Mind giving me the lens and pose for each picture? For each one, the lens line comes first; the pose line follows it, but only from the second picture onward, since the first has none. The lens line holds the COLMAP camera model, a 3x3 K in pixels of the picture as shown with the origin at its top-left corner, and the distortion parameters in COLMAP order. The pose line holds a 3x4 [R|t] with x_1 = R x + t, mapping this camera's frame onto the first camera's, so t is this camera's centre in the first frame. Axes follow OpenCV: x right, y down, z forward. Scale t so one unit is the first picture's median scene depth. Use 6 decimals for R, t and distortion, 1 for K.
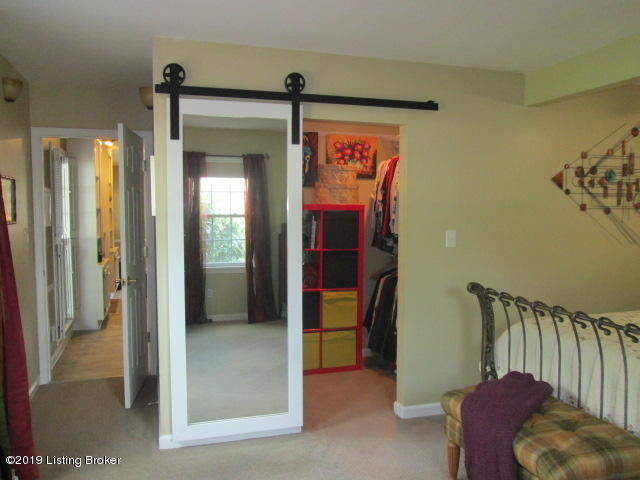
lens RADIAL K [[537.7, 0, 326.2], [0, 537.7, 238.8], [0, 0, 1]] dist [-0.050518, 0.056755]
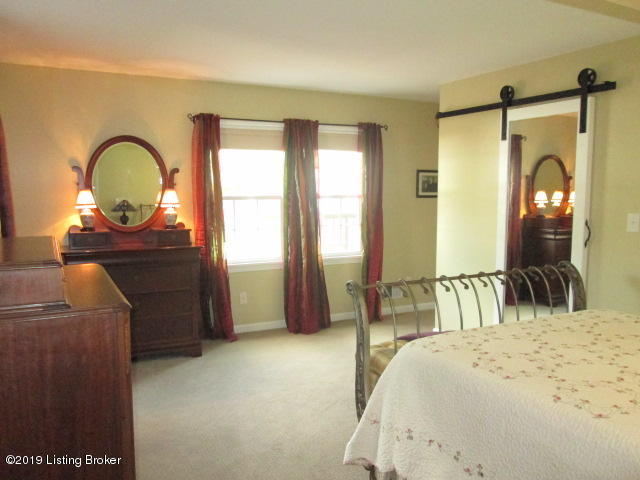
lens RADIAL K [[537.7, 0, 326.2], [0, 537.7, 238.8], [0, 0, 1]] dist [-0.050518, 0.056755]
pose [[0.161289, 0.091897, -0.982619, 1.051893], [-0.066091, 0.994426, 0.082153, -0.013291], [0.984692, 0.051692, 0.166464, 0.321123]]
